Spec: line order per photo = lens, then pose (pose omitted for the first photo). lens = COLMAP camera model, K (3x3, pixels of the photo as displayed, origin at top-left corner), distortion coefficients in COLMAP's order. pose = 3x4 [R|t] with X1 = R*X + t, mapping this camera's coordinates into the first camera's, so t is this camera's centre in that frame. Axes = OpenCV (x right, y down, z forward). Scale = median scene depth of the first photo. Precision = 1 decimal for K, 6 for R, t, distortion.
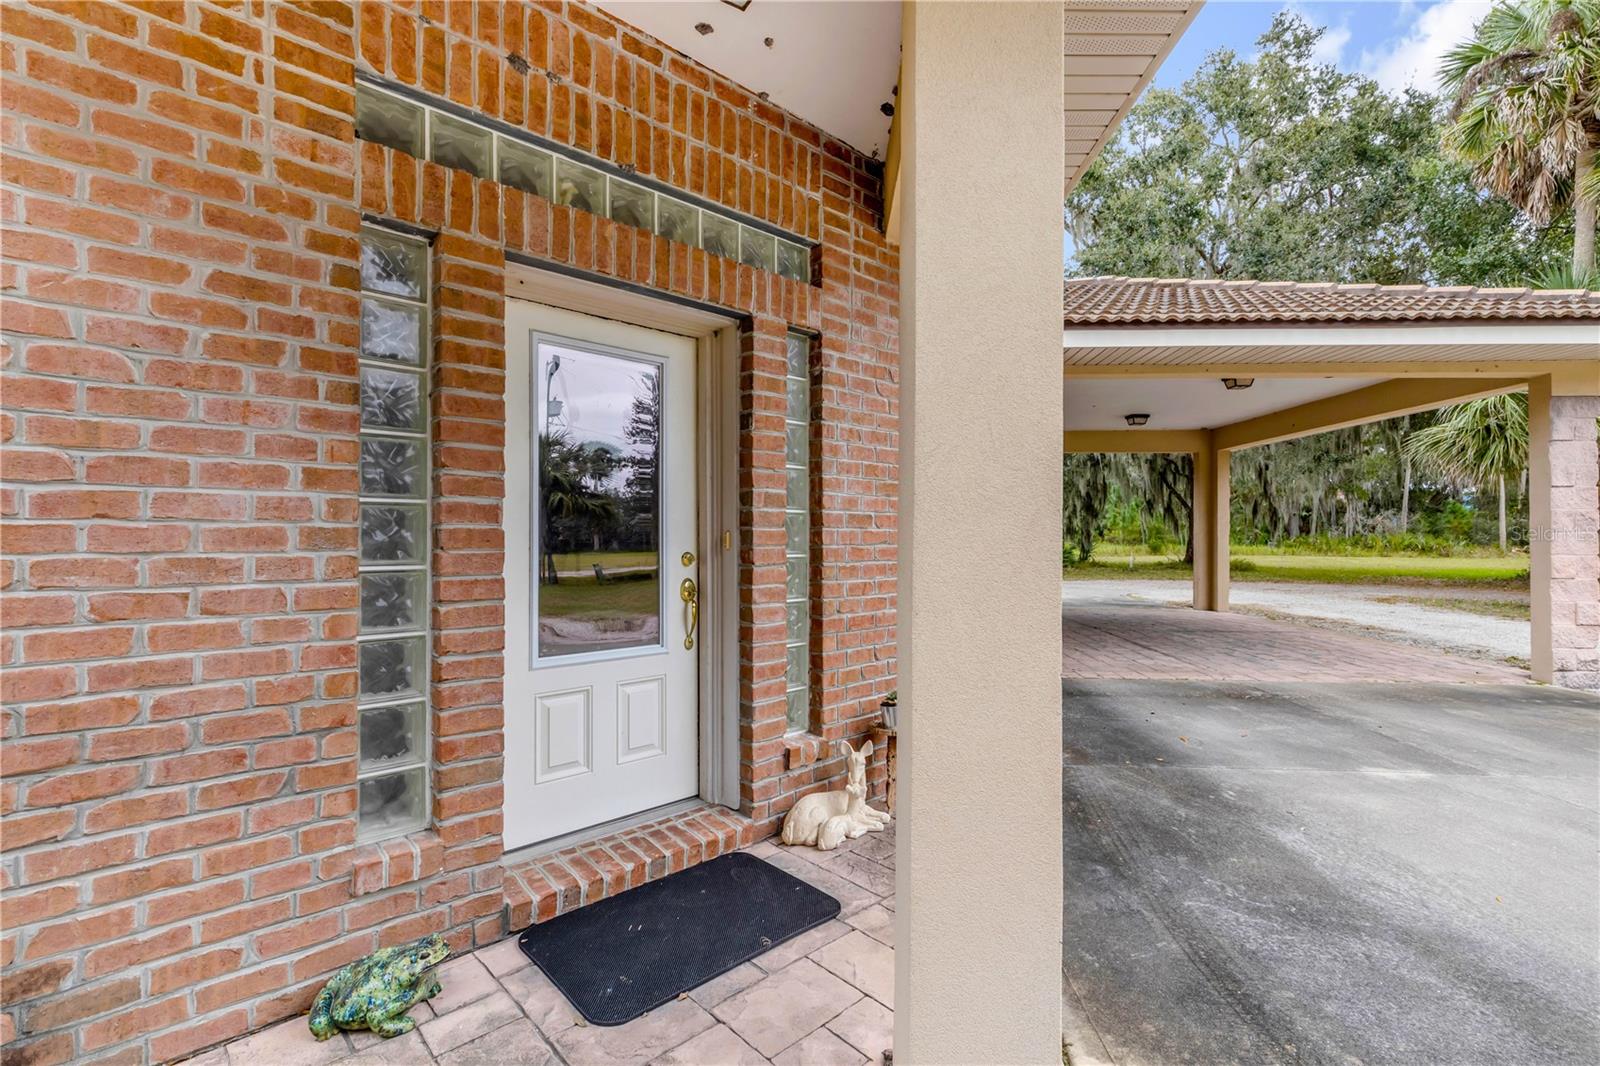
lens RADIAL K [[737.5, 0, 793.0], [0, 737.5, 554.8], [0, 0, 1]] dist [0.001026, -0.000434]
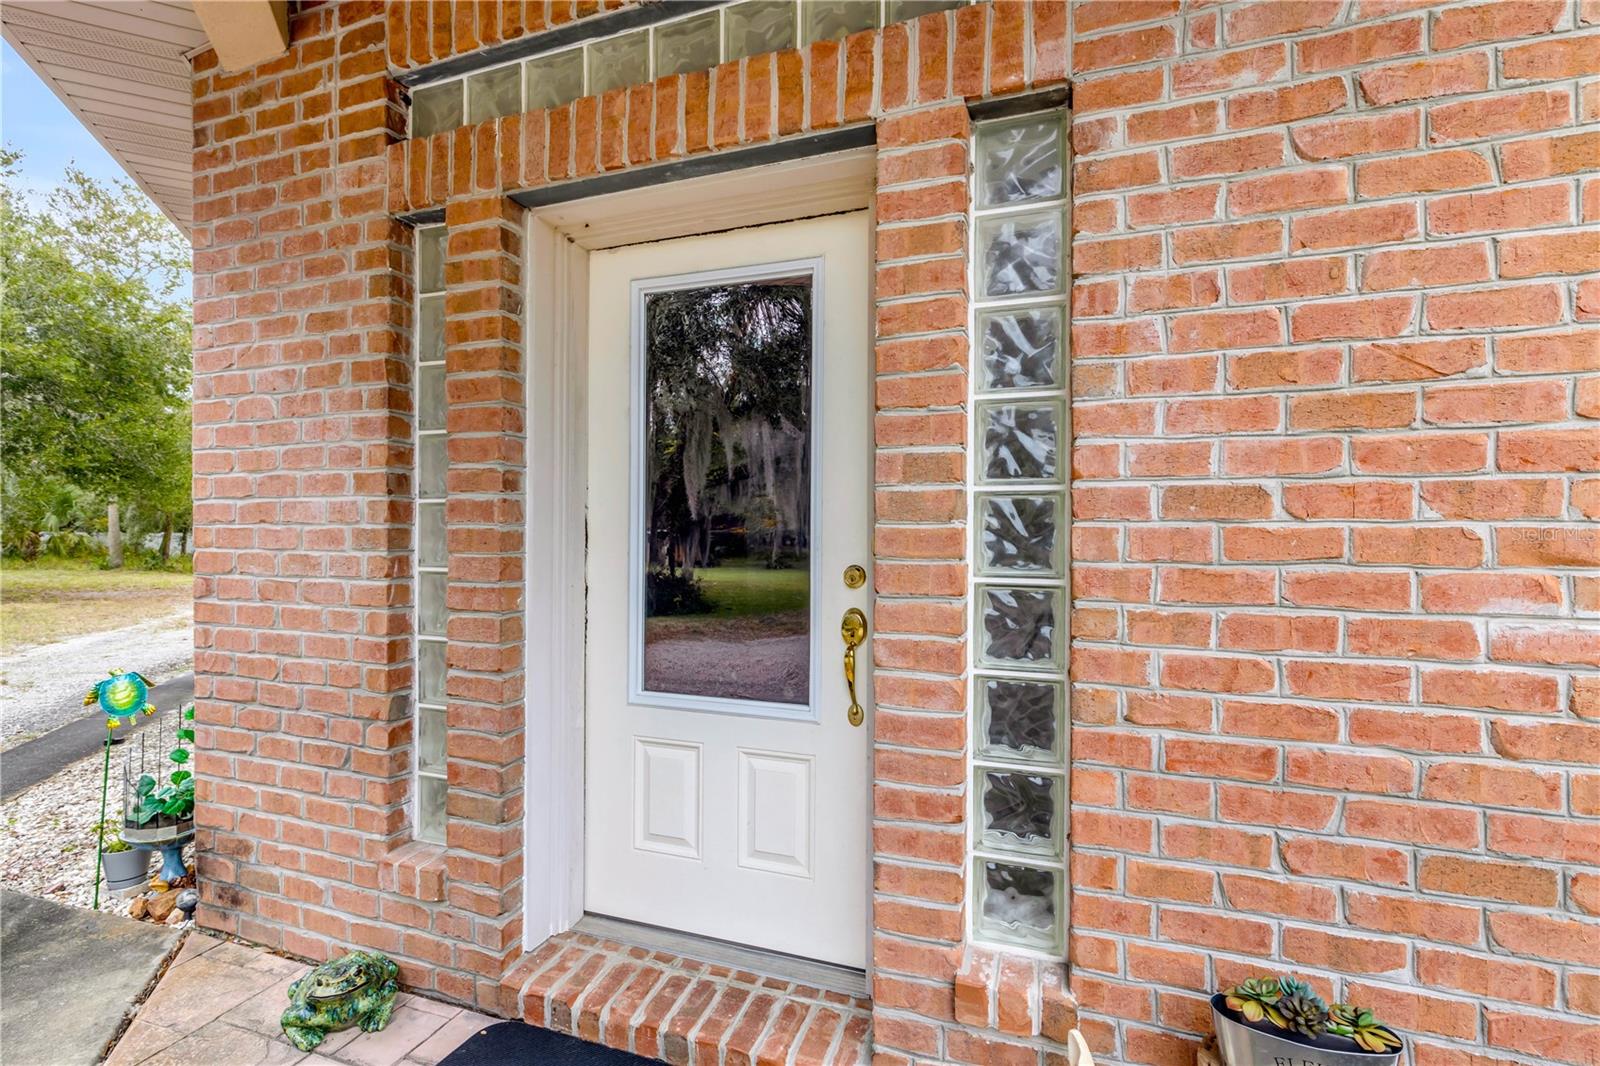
lens RADIAL K [[737.5, 0, 793.0], [0, 737.5, 554.8], [0, 0, 1]] dist [0.001026, -0.000434]
pose [[0.453096, 0.019972, -0.891238, 0.597618], [-0.028623, 0.999559, 0.007848, -0.025746], [0.891002, 0.021954, 0.453468, 1.080259]]
